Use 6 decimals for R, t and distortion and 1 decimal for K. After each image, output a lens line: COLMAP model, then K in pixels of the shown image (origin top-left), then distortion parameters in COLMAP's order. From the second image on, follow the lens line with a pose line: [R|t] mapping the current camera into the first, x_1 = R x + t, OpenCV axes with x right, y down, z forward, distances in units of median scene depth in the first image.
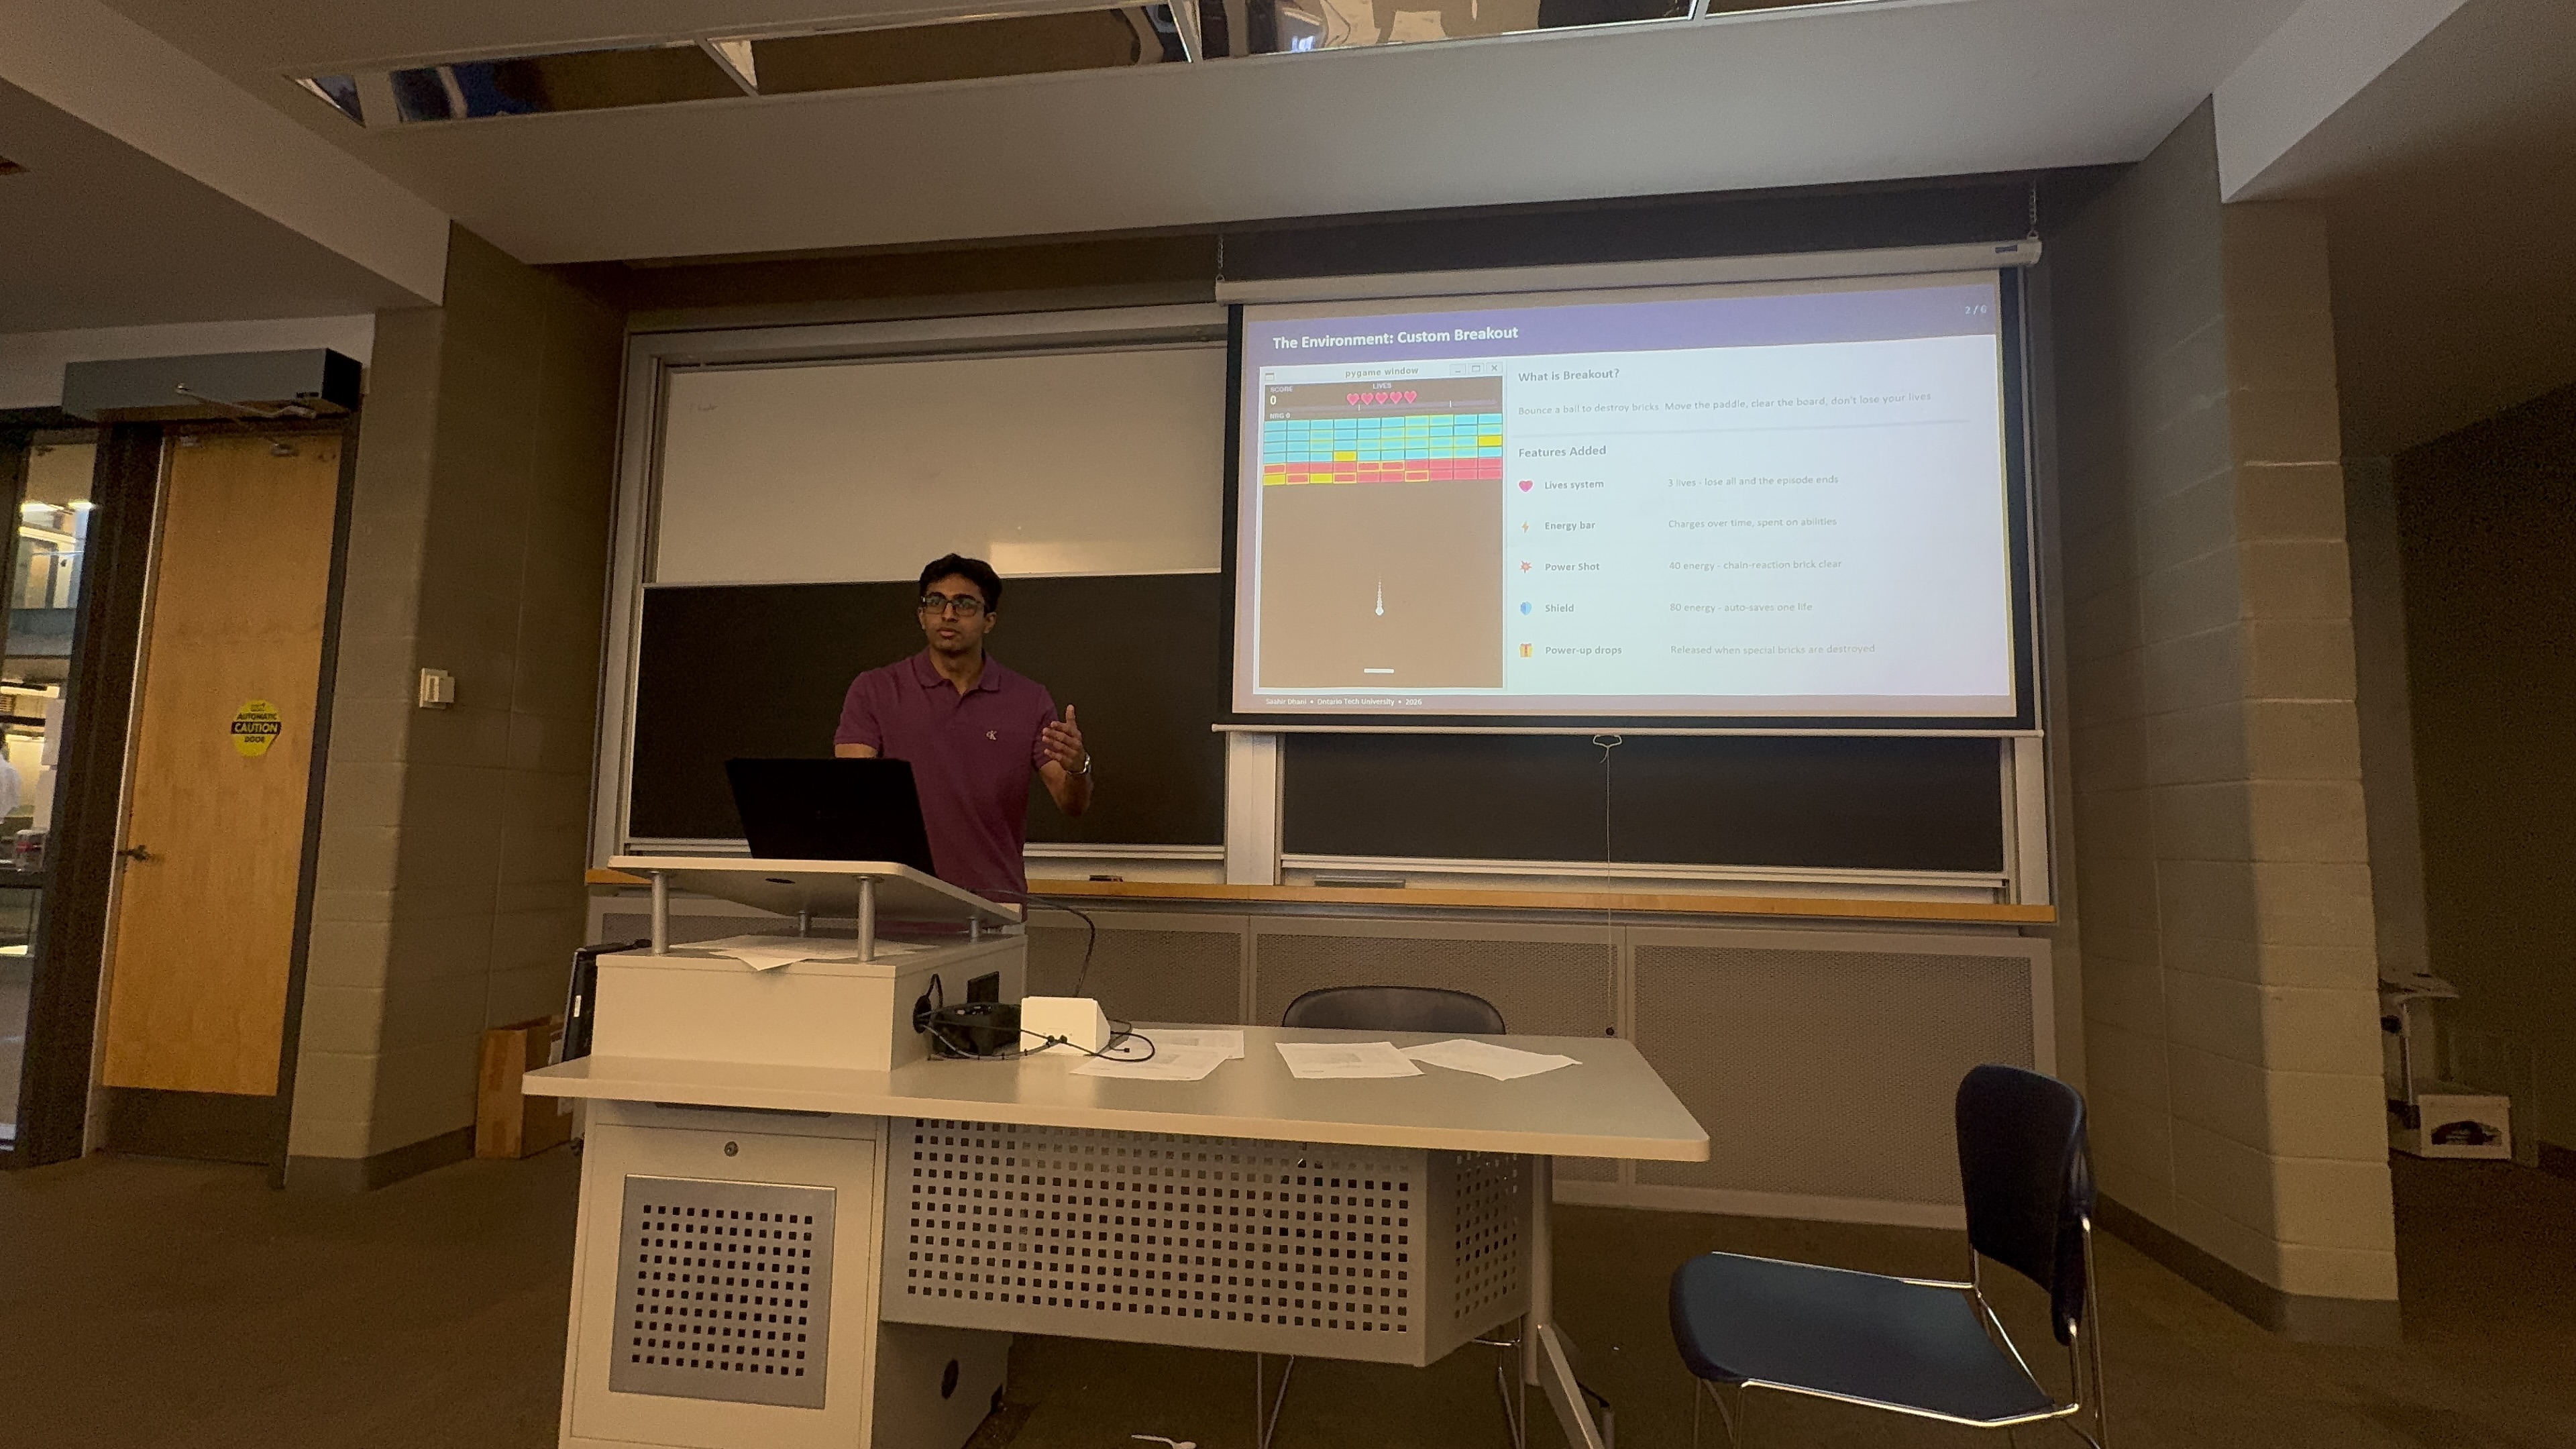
lens RADIAL K [[1120.3, 0, 1288.0], [0, 1120.3, 724.5], [0, 0, 1]] dist [-0.001586, 0.000095]
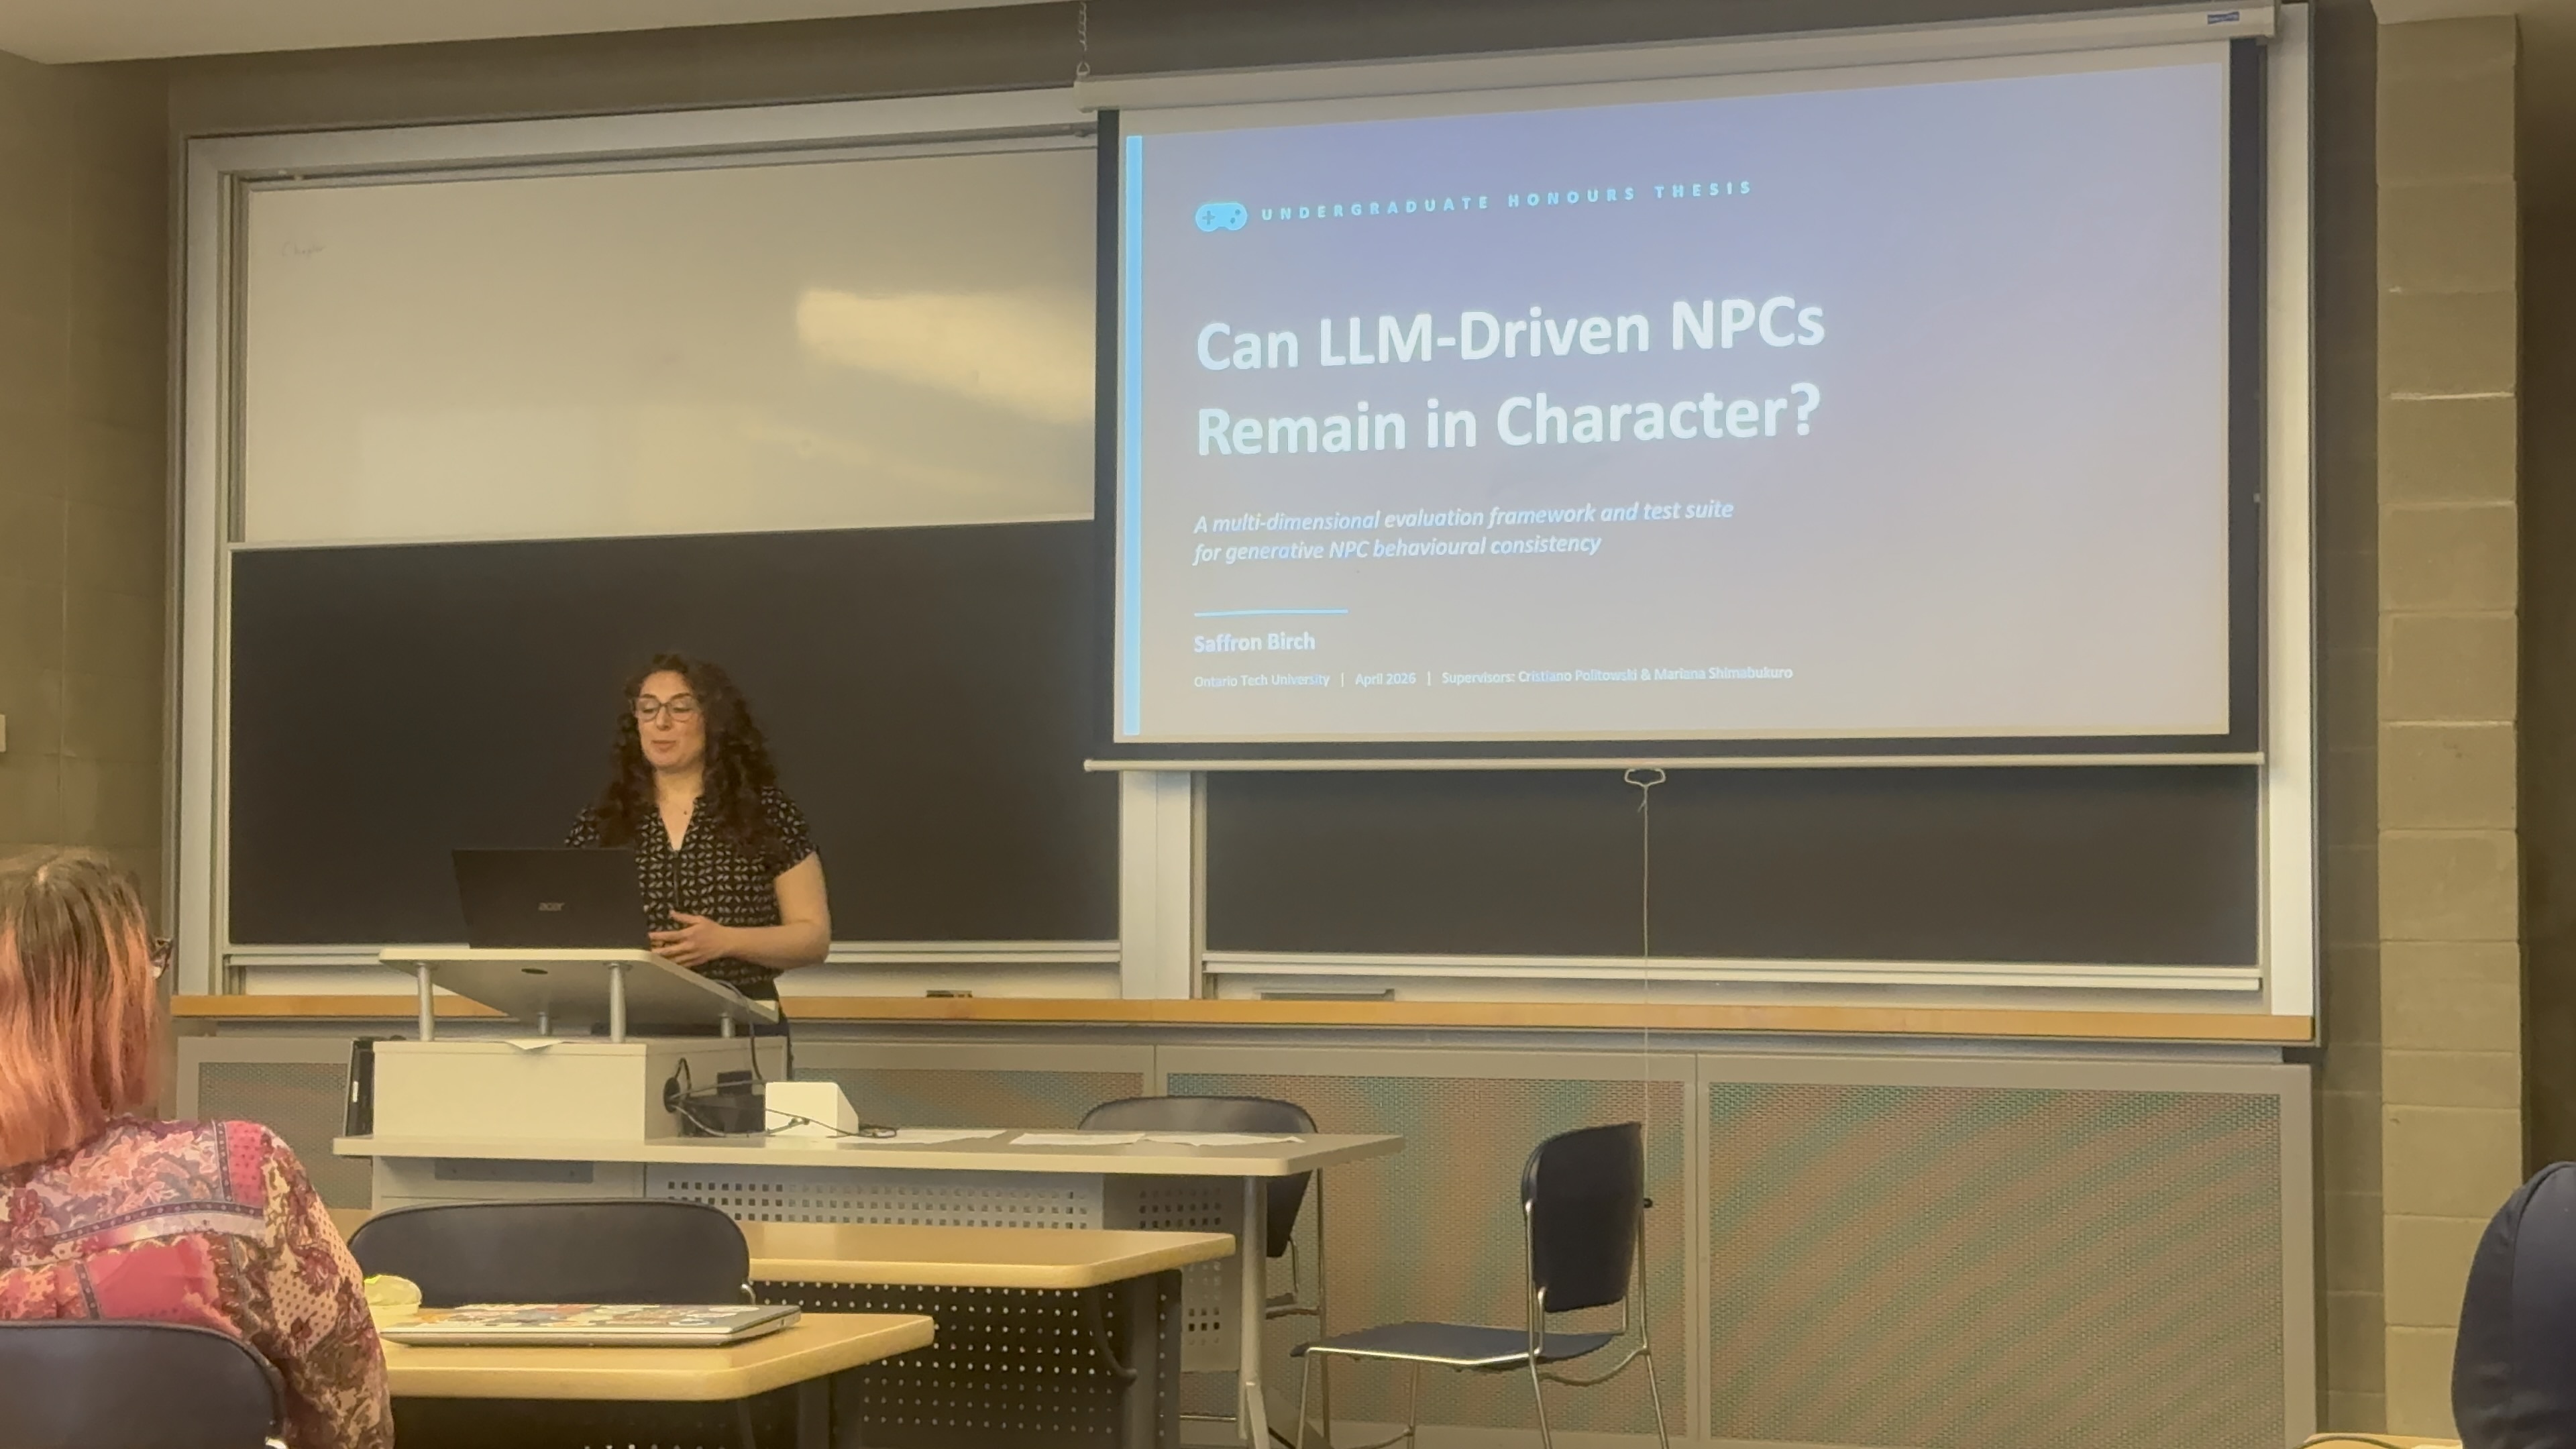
lens RADIAL K [[4186.9, 0, 1288.0], [0, 4186.9, 724.5], [0, 0, 1]] dist [0.299169, -1.305389]
pose [[0.984601, -0.022352, -0.173384, 0.536833], [0.030113, 0.998653, 0.042263, -0.136302], [0.172205, -0.046833, 0.983947, -1.592753]]
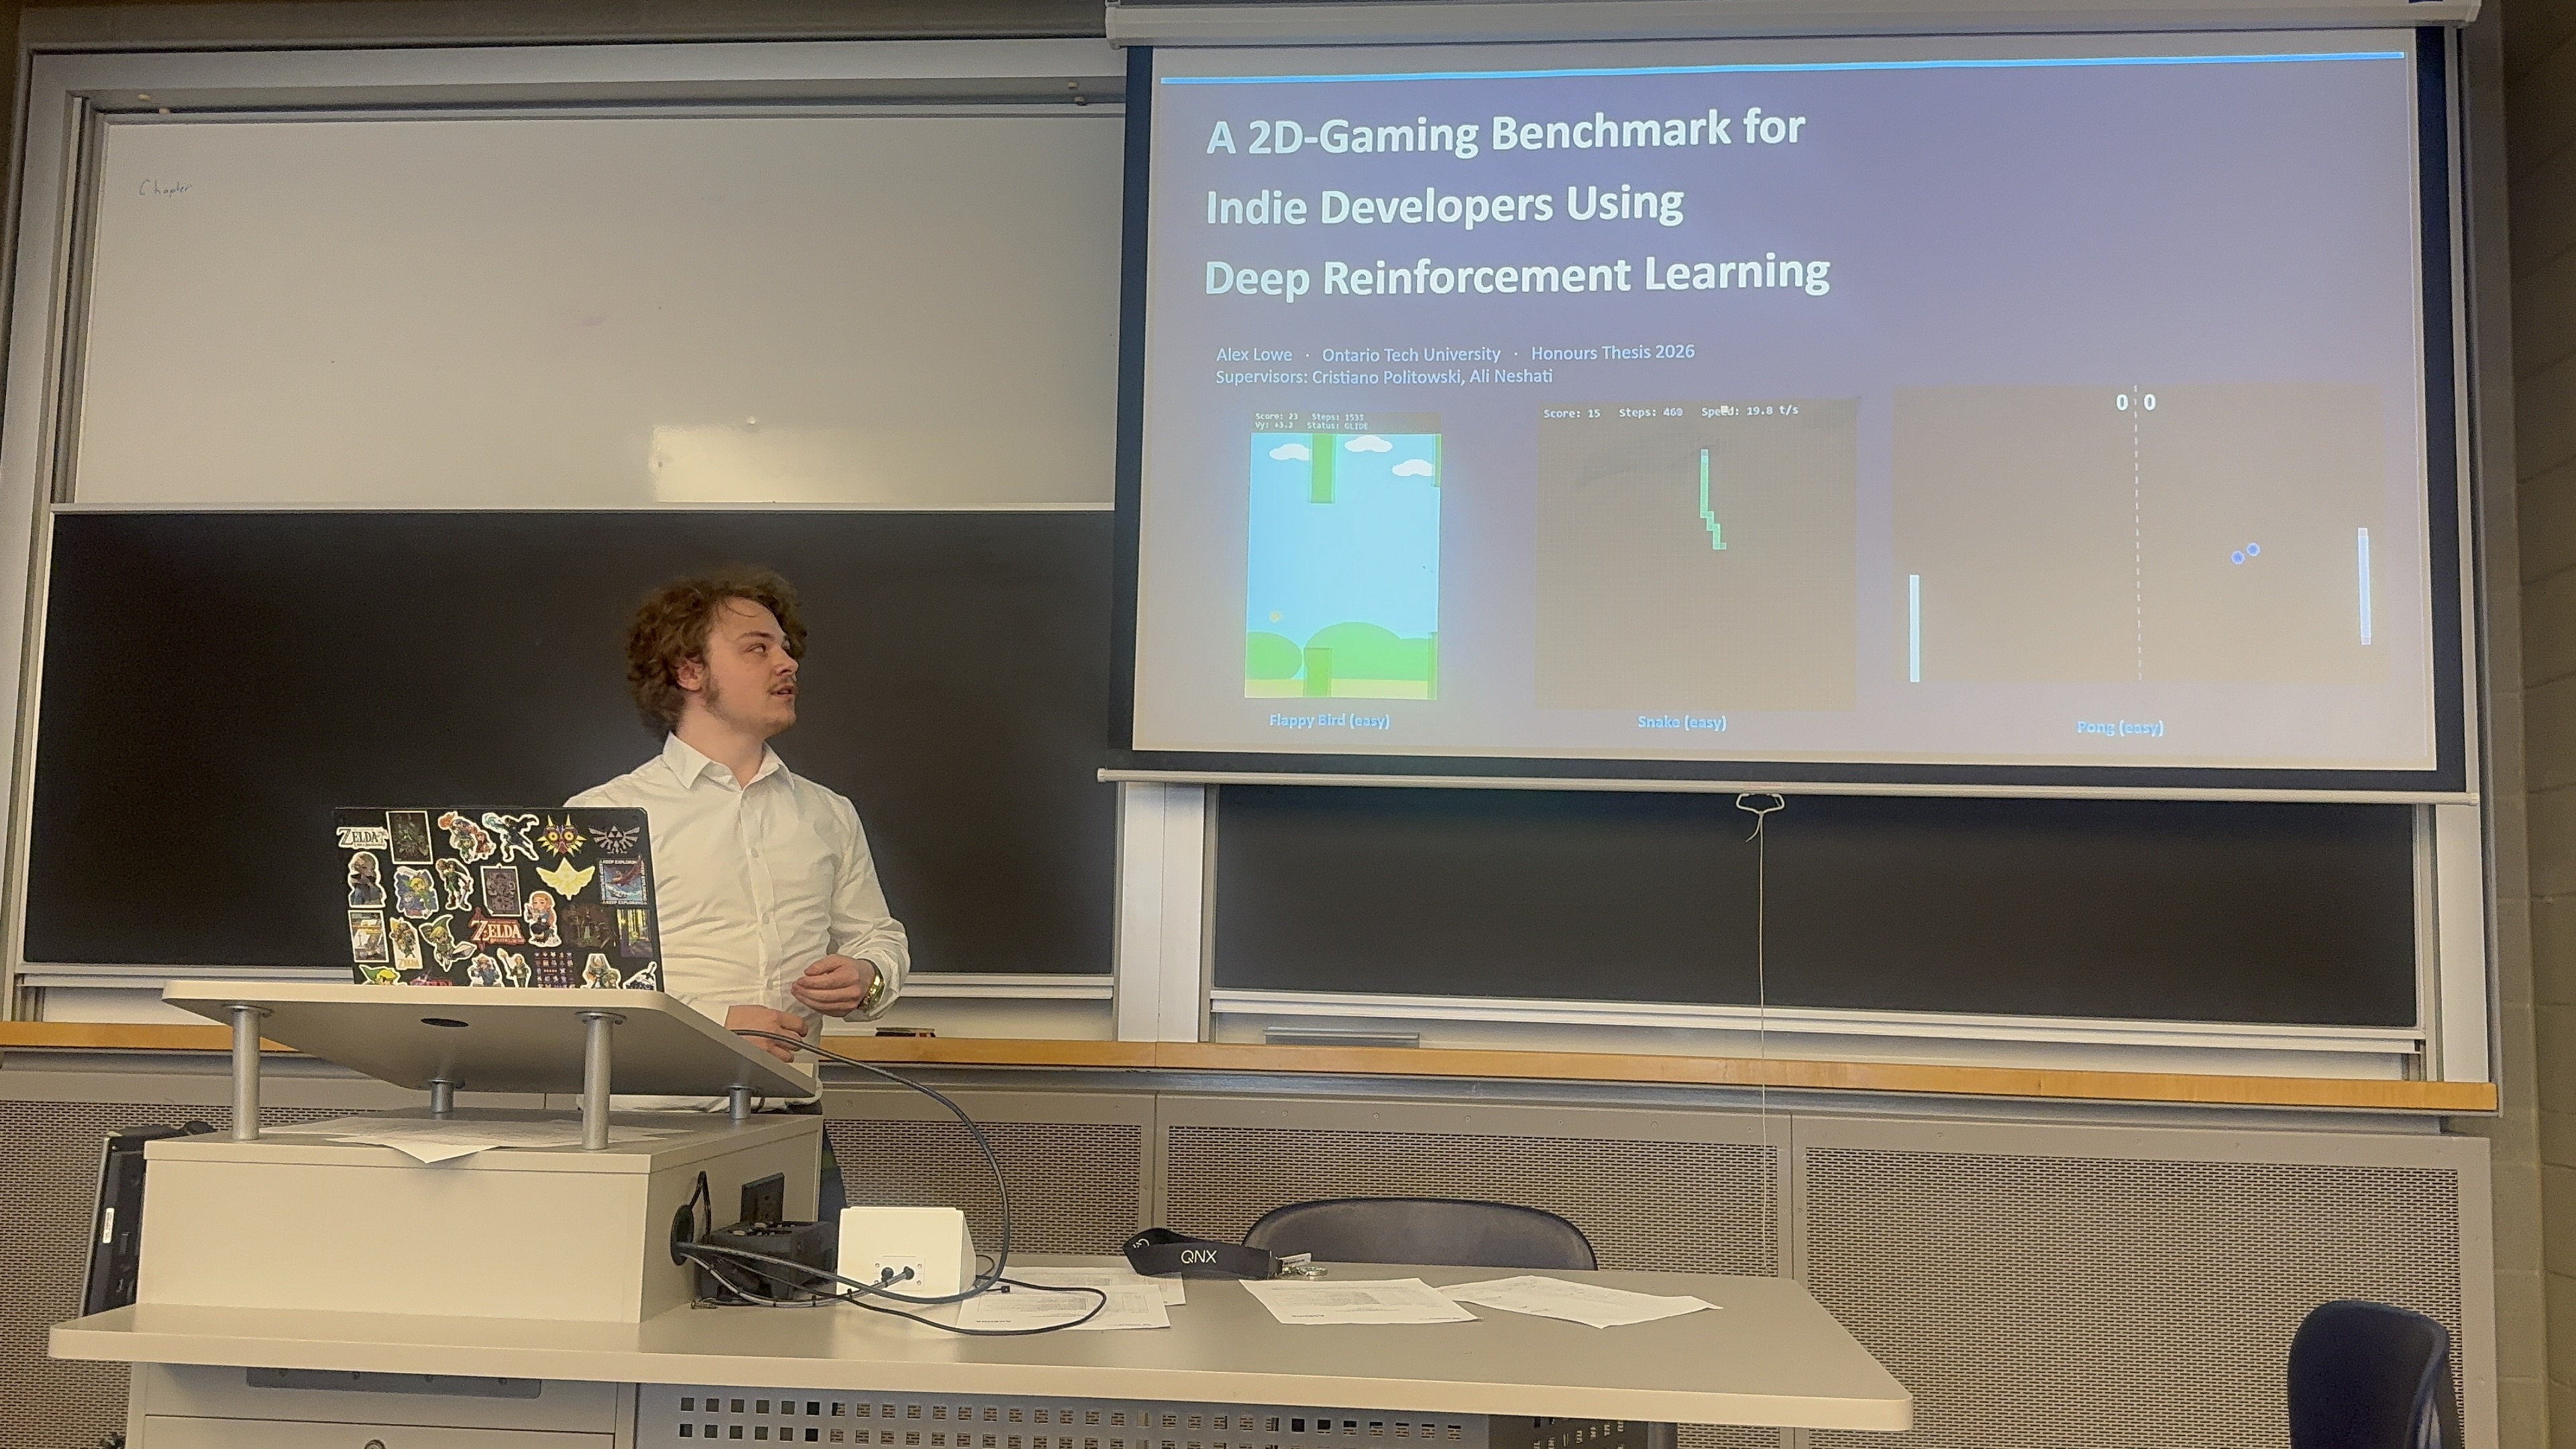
lens RADIAL K [[2106.8, 0, 1287.2], [0, 2106.8, 753.9], [0, 0, 1]] dist [0.128771, -0.185912]
pose [[0.998297, 0.009521, 0.057551, -0.035118], [-0.009302, 0.999948, -0.004077, -0.004715], [-0.057587, 0.003534, 0.998334, -0.123034]]
